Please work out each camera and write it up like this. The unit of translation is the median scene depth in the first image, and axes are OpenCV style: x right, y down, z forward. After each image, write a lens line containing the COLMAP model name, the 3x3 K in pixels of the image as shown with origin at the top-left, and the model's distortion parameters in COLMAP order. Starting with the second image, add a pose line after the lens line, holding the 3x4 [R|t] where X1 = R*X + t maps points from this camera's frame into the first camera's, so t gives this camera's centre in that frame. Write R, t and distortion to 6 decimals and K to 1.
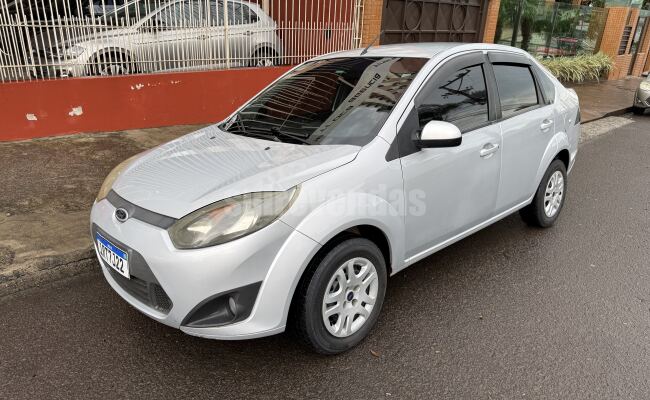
lens RADIAL K [[449.8, 0, 324.3], [0, 449.8, 202.3], [0, 0, 1]] dist [0.018669, -0.010770]
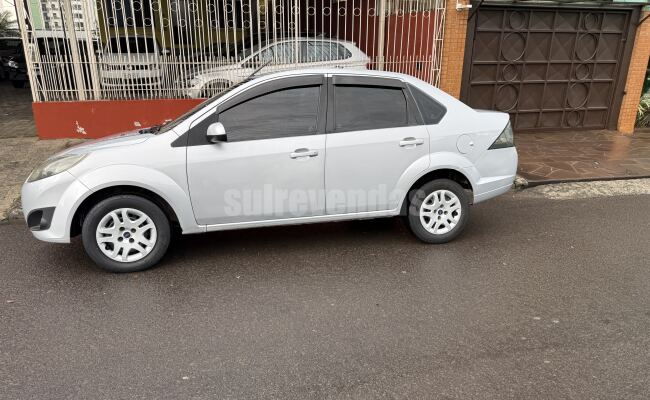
lens RADIAL K [[449.8, 0, 324.0], [0, 449.8, 197.5], [0, 0, 1]] dist [0.018669, -0.010770]
pose [[0.886662, 0.111543, -0.448764, 0.804984], [-0.148711, 0.987699, -0.048321, 0.040368], [0.437854, 0.109580, 0.892343, -0.028314]]
